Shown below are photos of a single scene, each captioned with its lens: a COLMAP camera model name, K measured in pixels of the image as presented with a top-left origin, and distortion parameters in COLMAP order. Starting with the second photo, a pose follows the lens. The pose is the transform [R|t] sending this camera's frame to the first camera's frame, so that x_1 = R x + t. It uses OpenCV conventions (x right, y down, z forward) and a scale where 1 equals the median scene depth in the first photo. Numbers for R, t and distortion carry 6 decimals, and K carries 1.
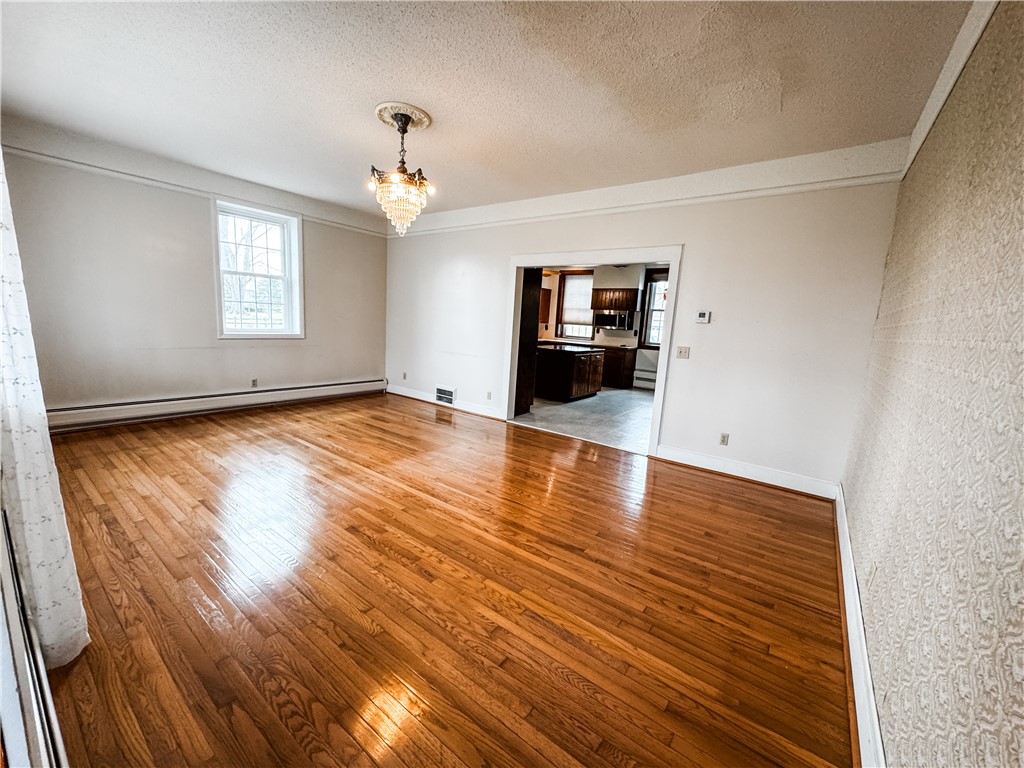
lens RADIAL K [[406.0, 0, 512.0], [0, 406.0, 384.0], [0, 0, 1]] dist [-0.003308, 0.000034]
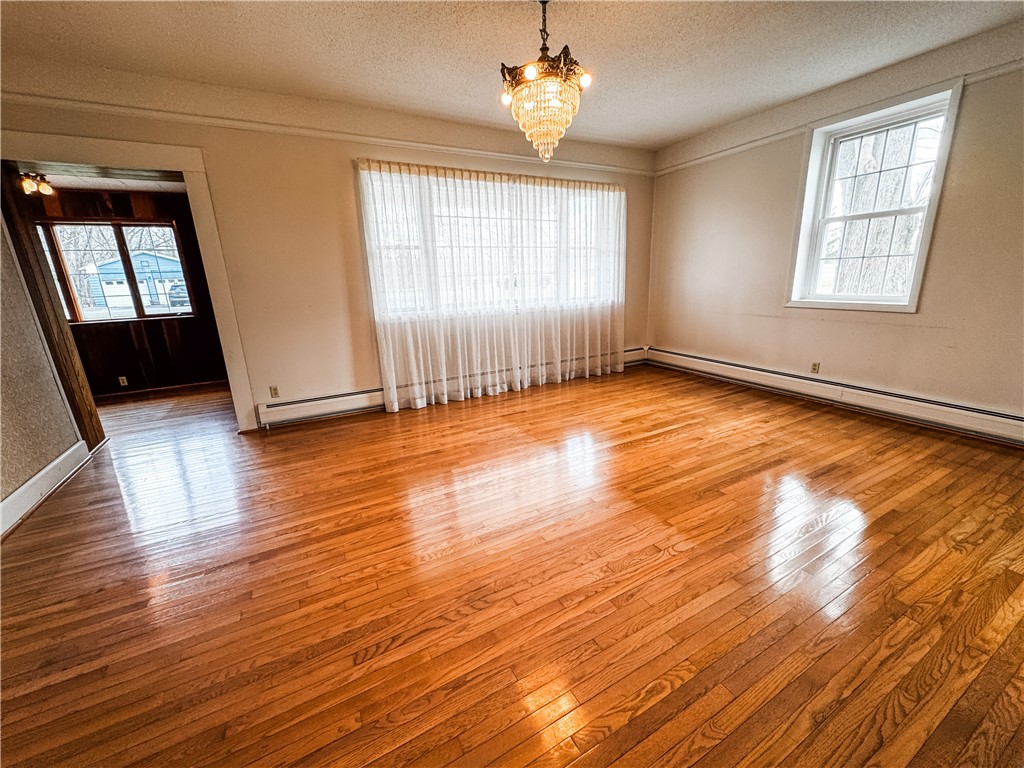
lens RADIAL K [[404.7, 0, 513.2], [0, 404.7, 379.9], [0, 0, 1]] dist [-0.001626, -0.000076]
pose [[-0.425121, 0.186764, -0.885659, 0.321880], [-0.126069, 0.956726, 0.262265, -0.123244], [0.896314, 0.223149, -0.383179, 0.904983]]
